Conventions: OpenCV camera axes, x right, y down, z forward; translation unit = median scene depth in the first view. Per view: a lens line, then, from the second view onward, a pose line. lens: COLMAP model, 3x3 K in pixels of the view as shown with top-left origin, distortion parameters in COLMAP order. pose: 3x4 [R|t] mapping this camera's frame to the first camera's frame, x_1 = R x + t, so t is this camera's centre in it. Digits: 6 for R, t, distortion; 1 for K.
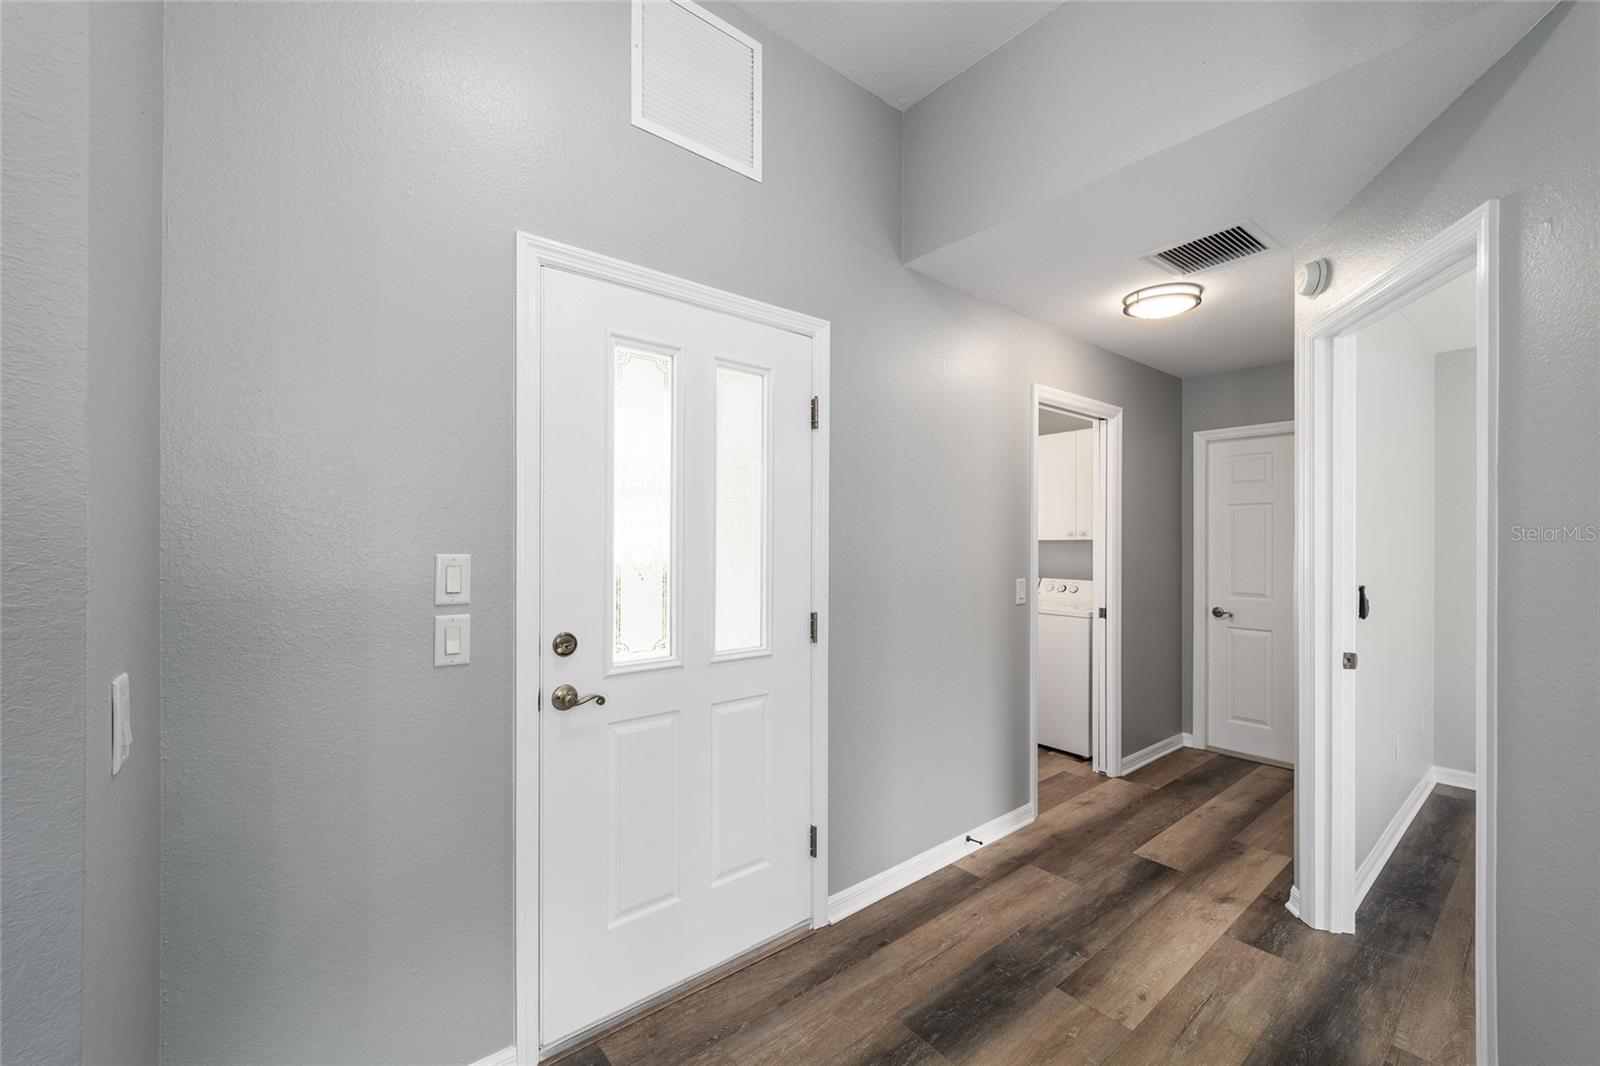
lens RADIAL K [[637.2, 0, 787.8], [0, 637.2, 546.3], [0, 0, 1]] dist [-0.002435, -0.000302]
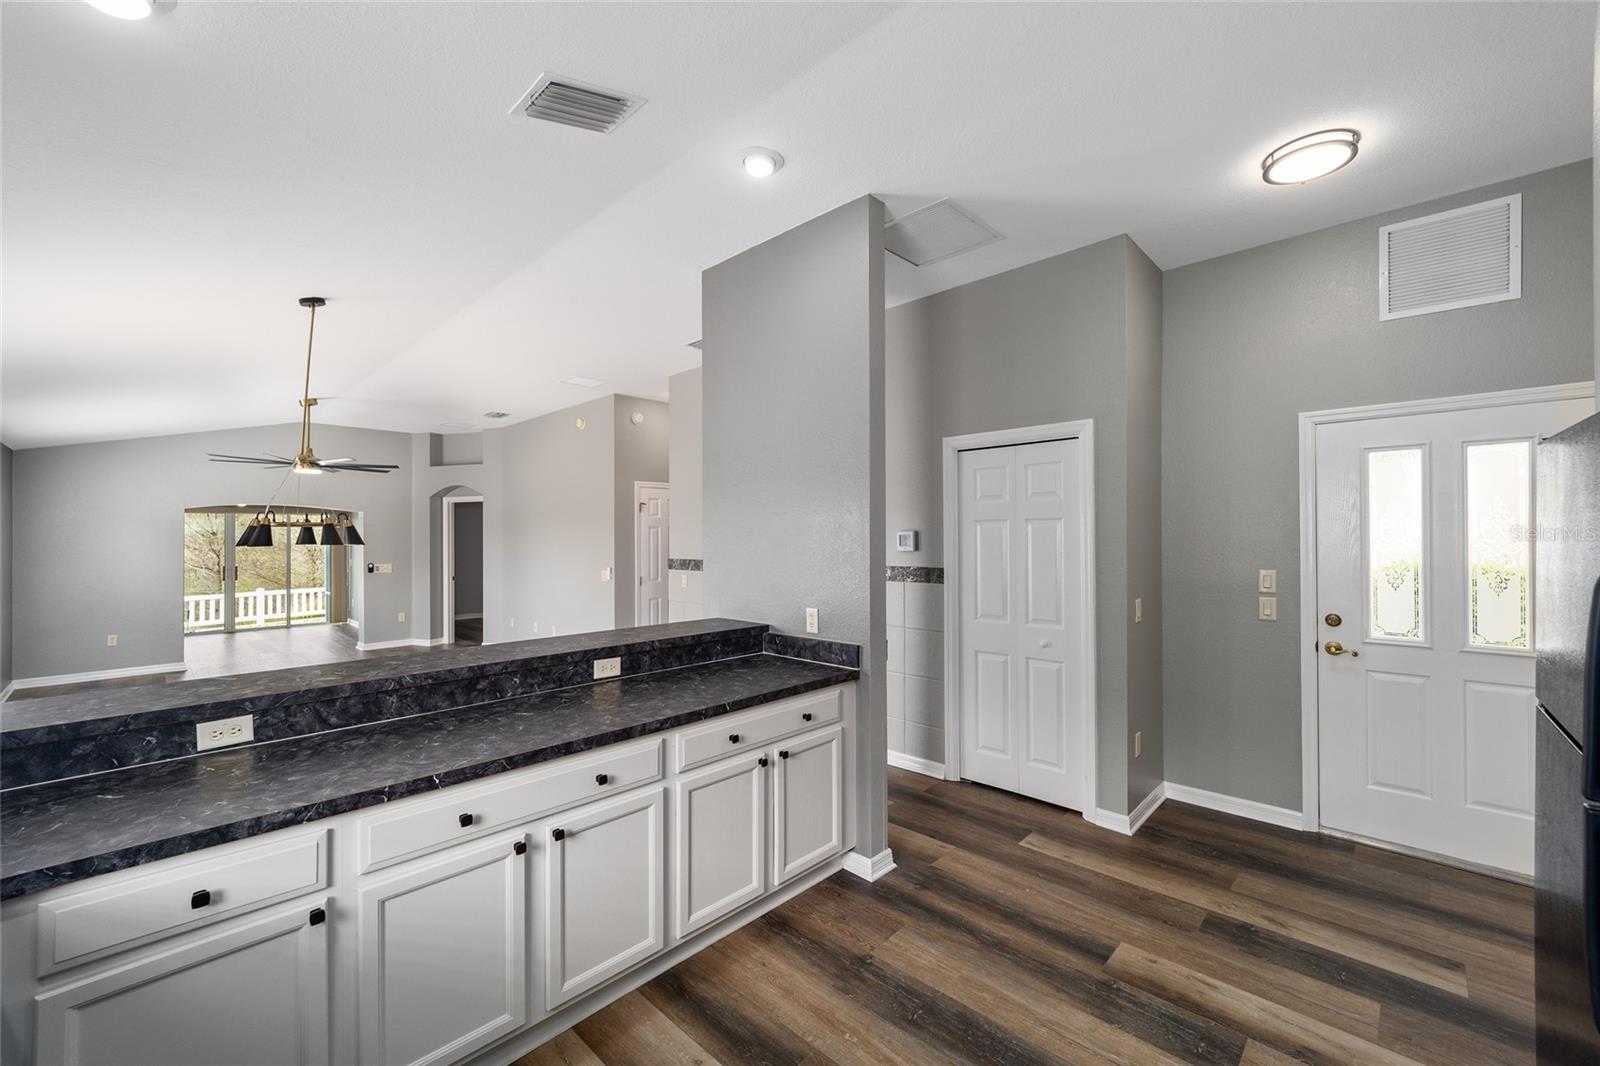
lens RADIAL K [[637.2, 0, 801.0], [0, 637.2, 533.0], [0, 0, 1]] dist [-0.002435, -0.000302]
pose [[0.131943, -0.007744, -0.991227, 1.309973], [0.002774, 0.999968, -0.007443, -0.094825], [0.991253, -0.001768, 0.131960, -0.810685]]
